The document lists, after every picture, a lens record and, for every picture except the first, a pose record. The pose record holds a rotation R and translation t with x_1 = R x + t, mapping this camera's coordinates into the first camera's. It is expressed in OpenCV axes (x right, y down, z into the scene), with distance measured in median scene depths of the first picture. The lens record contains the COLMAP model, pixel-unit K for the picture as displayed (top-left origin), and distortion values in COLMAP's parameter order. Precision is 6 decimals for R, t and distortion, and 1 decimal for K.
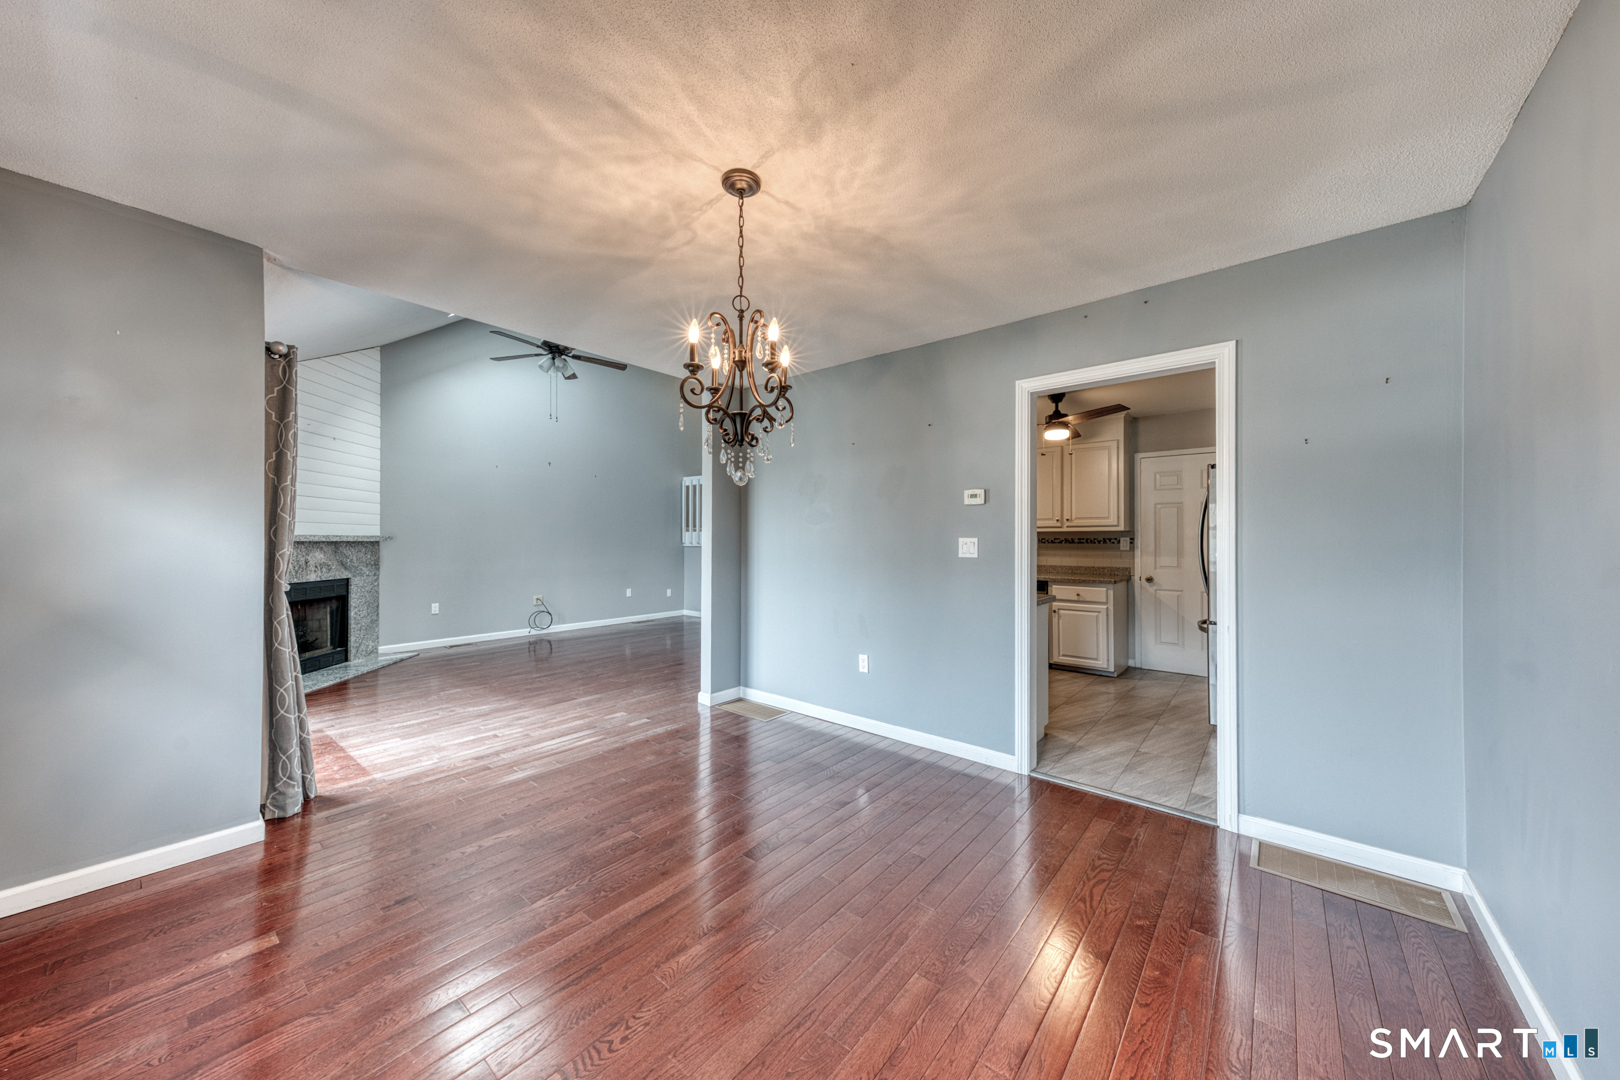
lens RADIAL K [[557.9, 0, 811.4], [0, 557.9, 533.6], [0, 0, 1]] dist [0.013523, -0.000126]
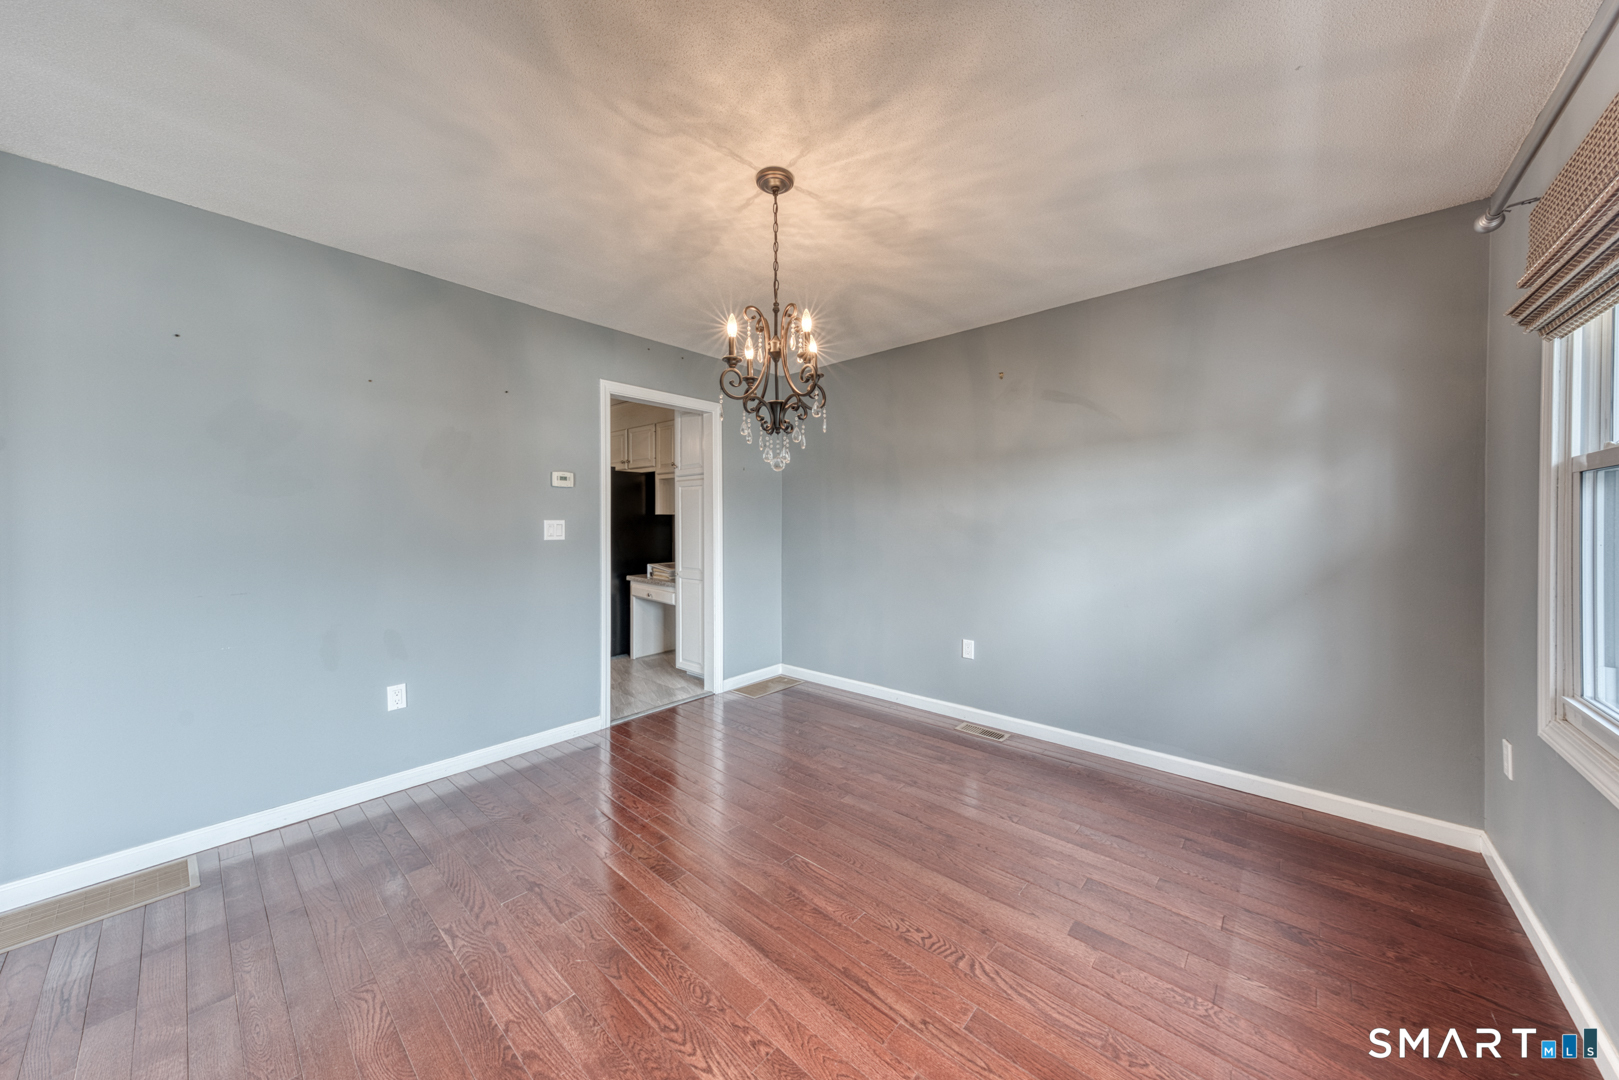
lens RADIAL K [[553.0, 0, 790.3], [0, 553.0, 520.9], [0, 0, 1]] dist [0.016589, 0.000000]
pose [[0.046140, -0.002887, 0.998931, -0.983558], [-0.006914, 0.999971, 0.003209, 0.004238], [-0.998911, -0.007054, 0.046119, 0.779823]]
